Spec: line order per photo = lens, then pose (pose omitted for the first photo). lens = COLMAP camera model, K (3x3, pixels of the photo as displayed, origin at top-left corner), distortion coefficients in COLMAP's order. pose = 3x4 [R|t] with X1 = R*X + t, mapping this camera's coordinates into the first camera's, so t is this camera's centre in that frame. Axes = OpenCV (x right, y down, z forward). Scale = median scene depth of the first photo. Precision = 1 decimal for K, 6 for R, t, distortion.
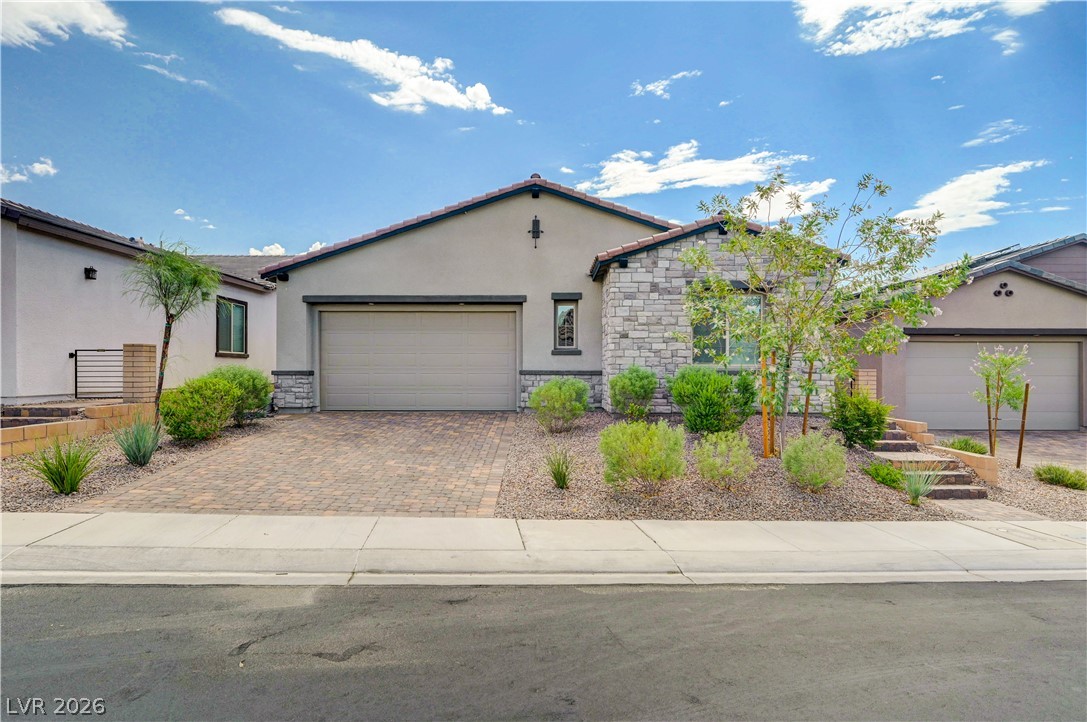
lens RADIAL K [[609.3, 0, 543.5], [0, 609.3, 361.0], [0, 0, 1]] dist [0.002065, 0.000414]
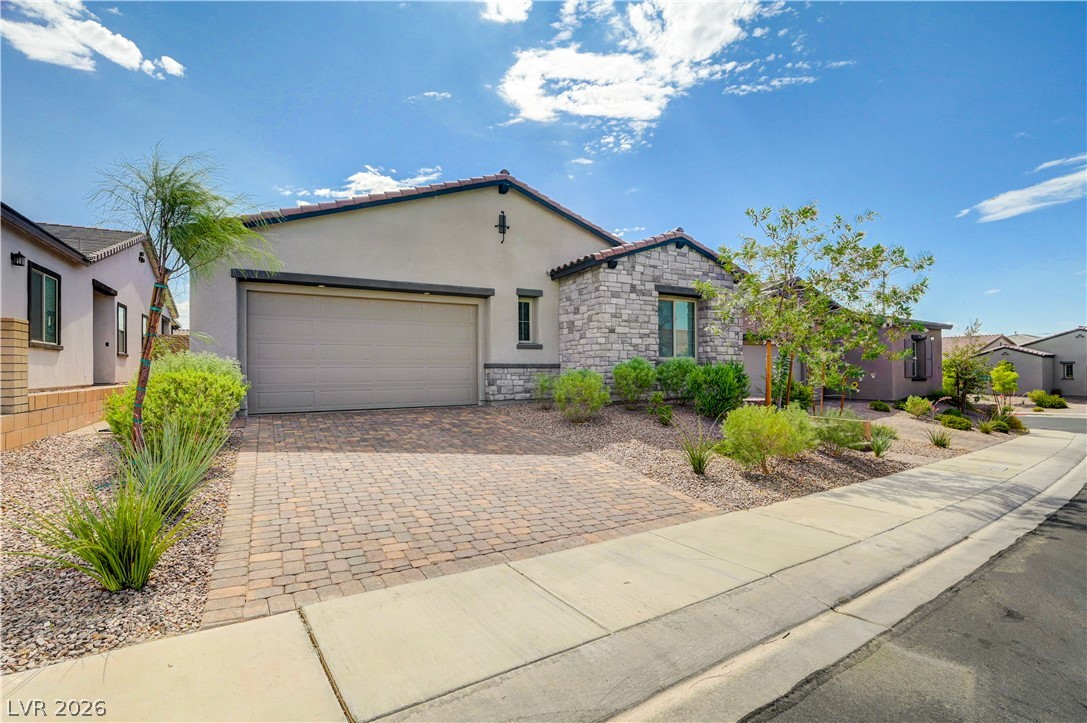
lens RADIAL K [[500.1, 0, 543.5], [0, 500.1, 361.5], [0, 0, 1]] dist [0.001892, 0.000550]
pose [[0.871392, 0.001972, 0.490584, -0.366304], [0.000389, 0.999989, -0.004710, 0.015869], [-0.490587, 0.004295, 0.871381, 0.246535]]
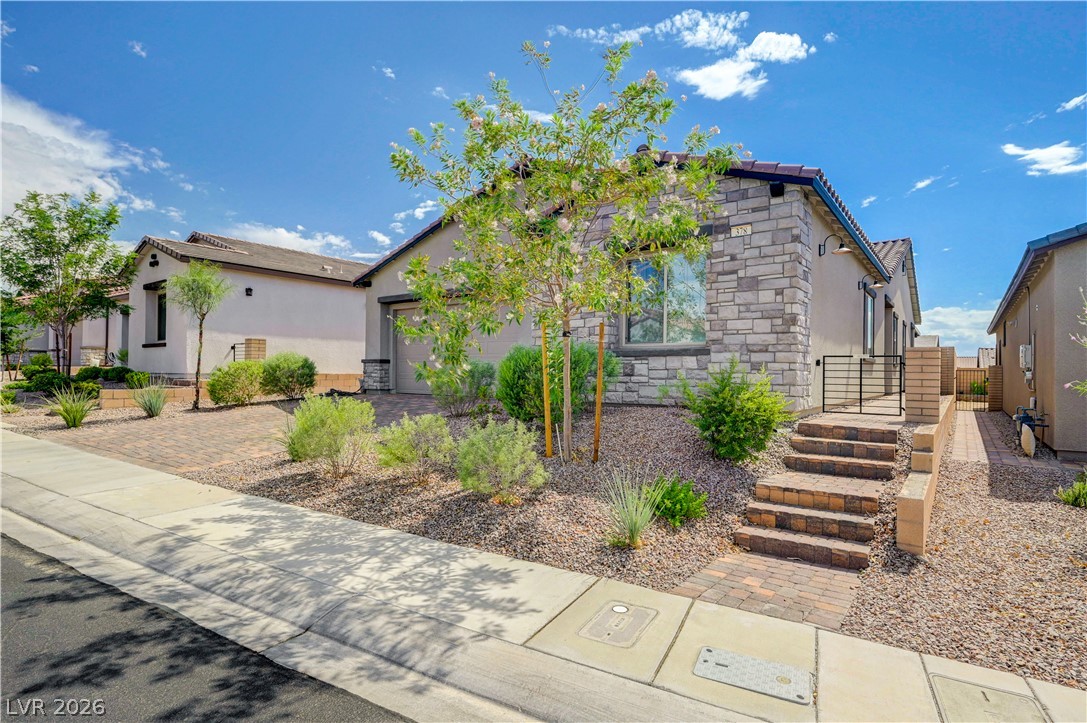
lens RADIAL K [[562.1, 0, 543.0], [0, 562.1, 367.0], [0, 0, 1]] dist [0.001197, 0.000245]
pose [[0.799749, -0.000179, -0.600334, 0.550149], [-0.001380, 0.999997, -0.002136, 0.033842], [0.600333, 0.002537, 0.799746, 0.305733]]
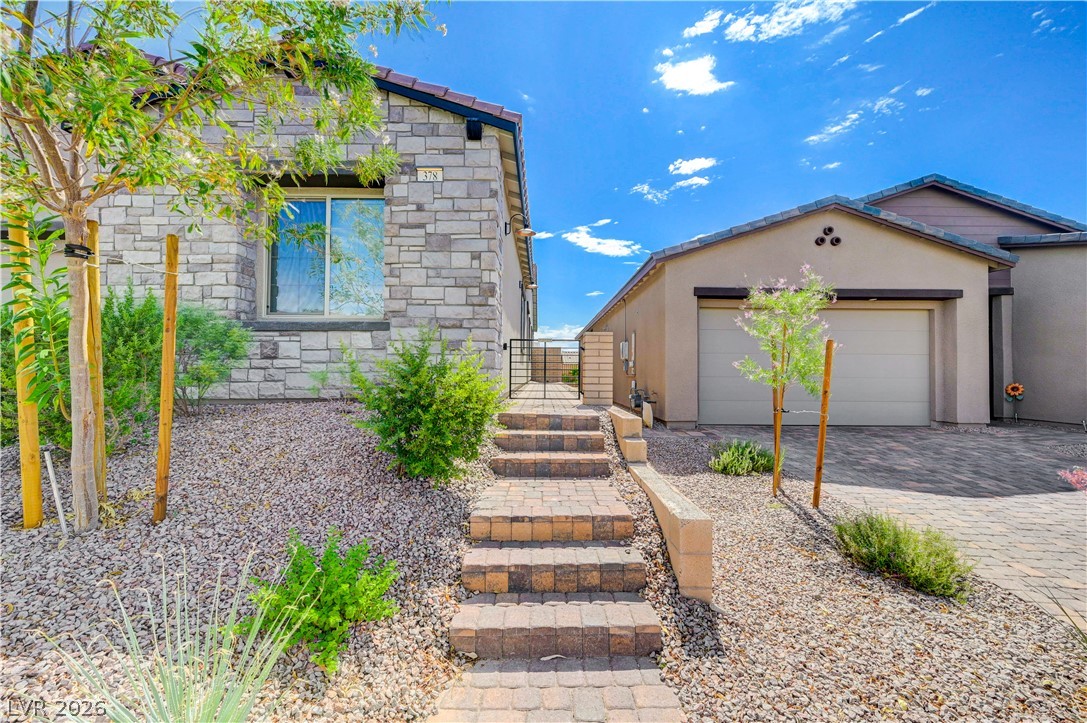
lens RADIAL K [[440.1, 0, 544.9], [0, 440.1, 364.9], [0, 0, 1]] dist [0.002971, 0.000043]
pose [[0.999969, 0.002693, 0.007428, 0.458537], [-0.002649, 0.999979, -0.005968, 0.048928], [-0.007444, 0.005948, 0.999955, 0.528215]]
